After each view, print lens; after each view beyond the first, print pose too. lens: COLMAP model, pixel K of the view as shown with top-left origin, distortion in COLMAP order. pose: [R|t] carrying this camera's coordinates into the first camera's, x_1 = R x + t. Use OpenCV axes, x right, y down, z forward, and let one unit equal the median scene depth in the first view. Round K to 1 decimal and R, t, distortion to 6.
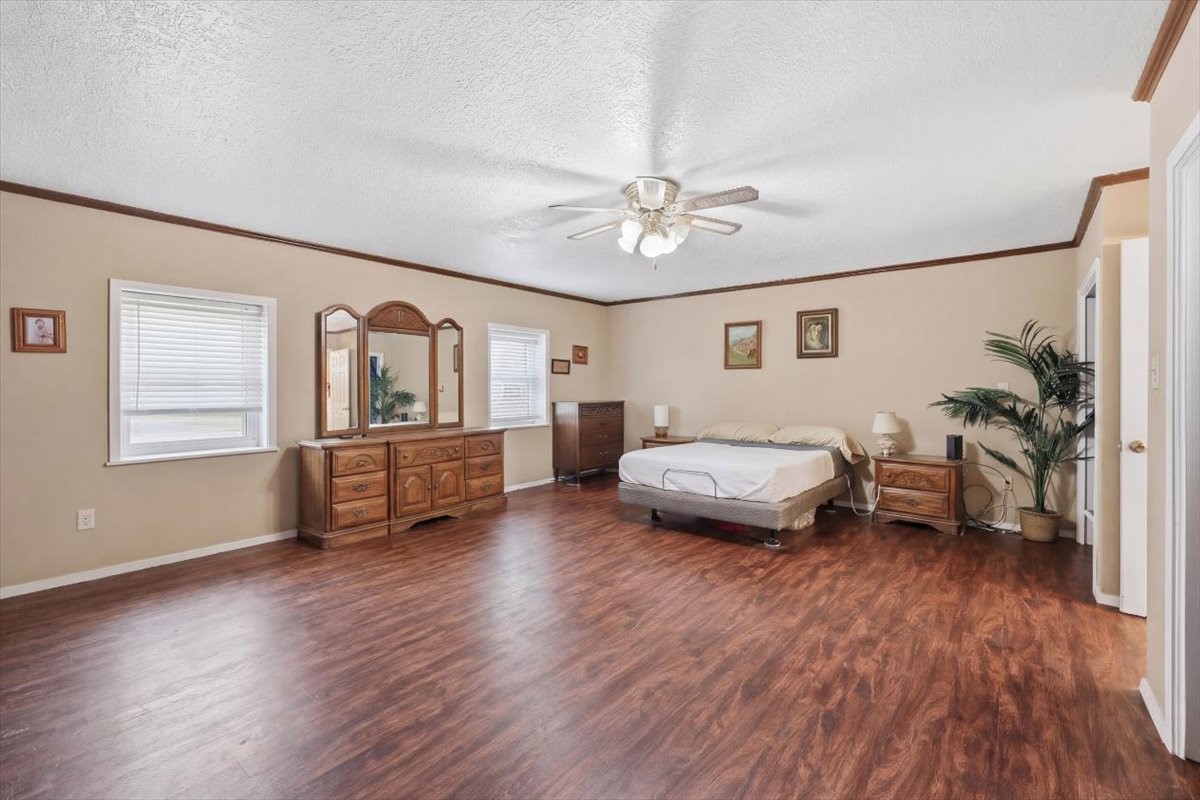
lens RADIAL K [[493.5, 0, 603.2], [0, 493.5, 392.2], [0, 0, 1]] dist [0.001024, -0.000190]
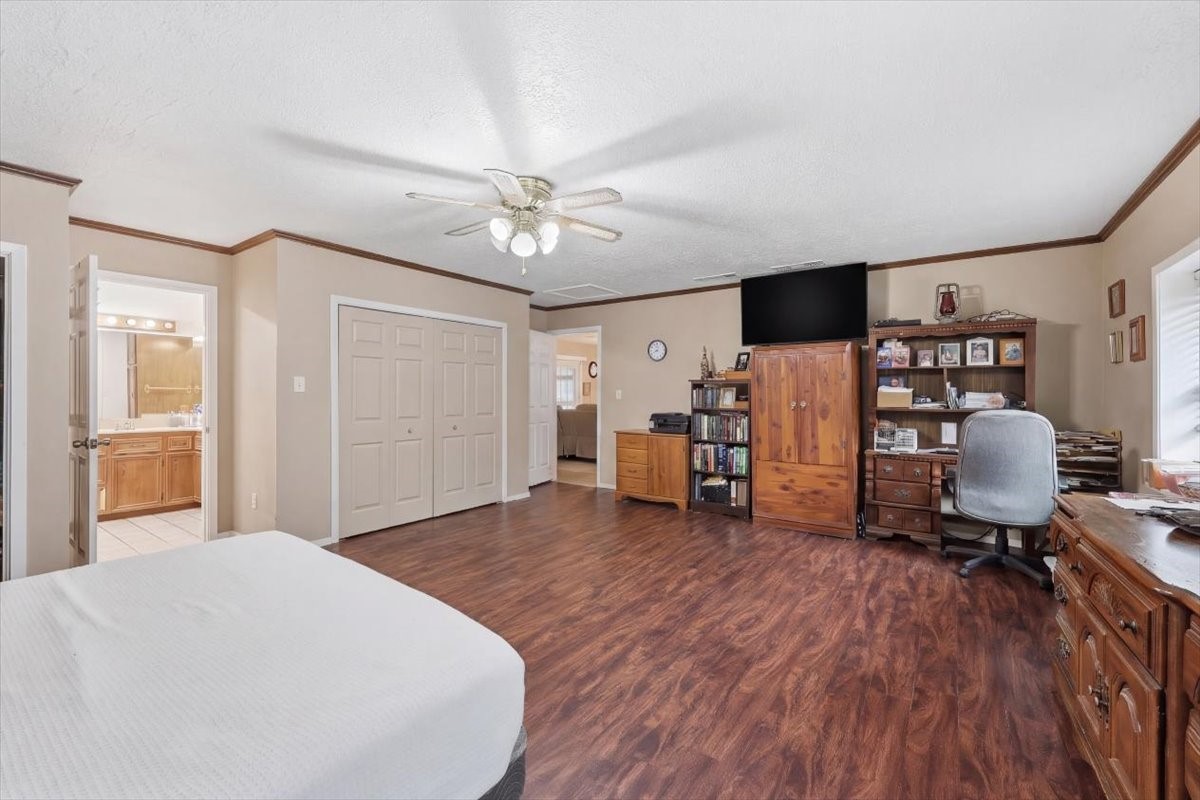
lens RADIAL K [[490.1, 0, 589.1], [0, 490.1, 391.6], [0, 0, 1]] dist [0.001078, 0.000051]
pose [[-0.999019, -0.005959, -0.043890, 0.016290], [-0.006148, 0.999972, 0.004181, -0.015963], [0.043864, 0.004446, -0.999028, 1.929742]]
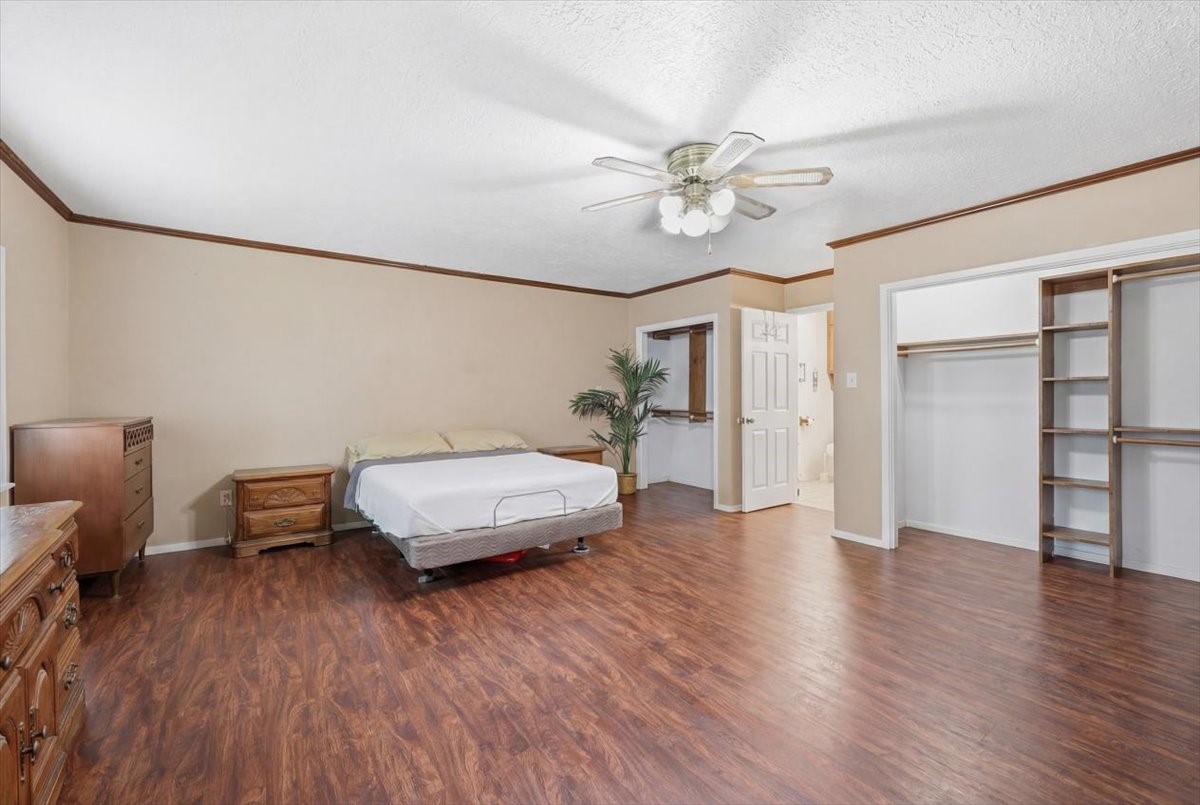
lens RADIAL K [[493.5, 0, 603.2], [0, 493.5, 394.7], [0, 0, 1]] dist [0.001024, -0.000190]
pose [[0.251333, -0.009829, 0.967851, -0.762865], [0.013962, 0.999881, 0.006529, -0.003649], [-0.967800, 0.011872, 0.251440, 0.928868]]
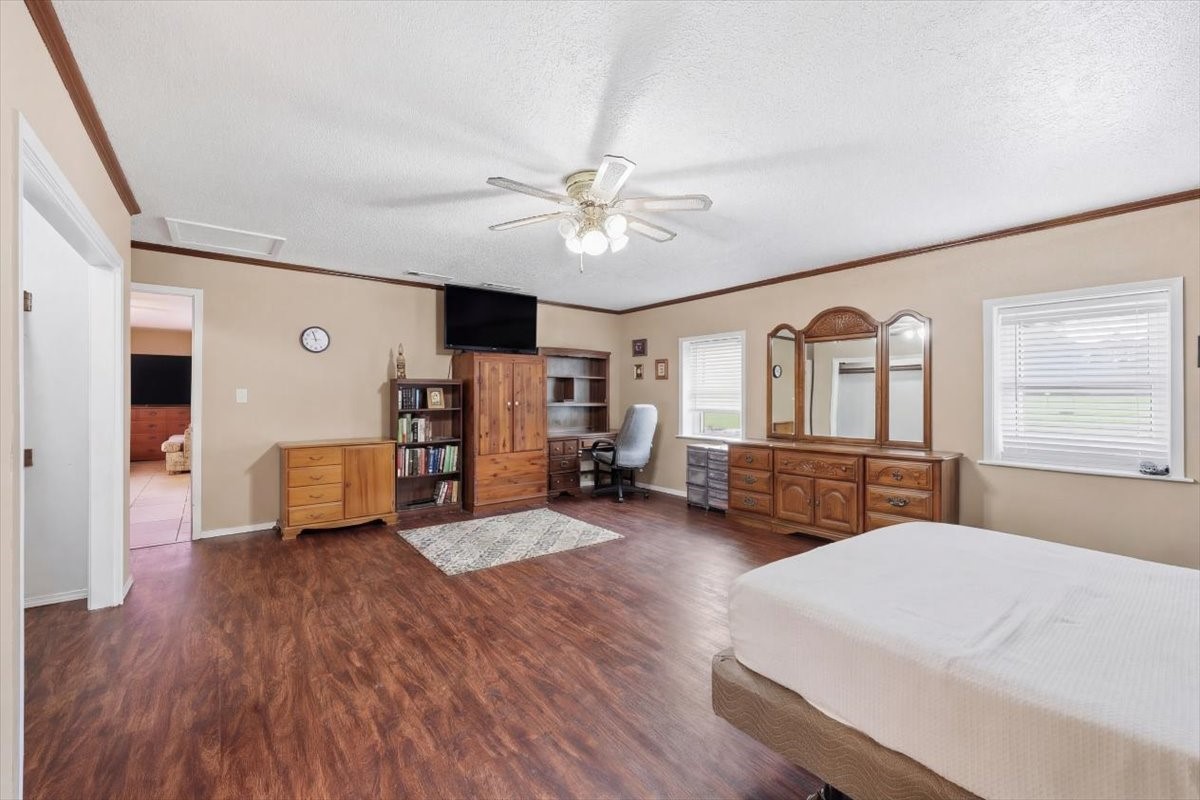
lens RADIAL K [[493.5, 0, 603.2], [0, 493.5, 392.2], [0, 0, 1]] dist [0.001024, -0.000190]
pose [[-0.207663, -0.006665, -0.978178, 0.991684], [-0.013366, 0.999903, -0.003975, -0.014202], [0.978109, 0.012249, -0.207732, 1.196592]]
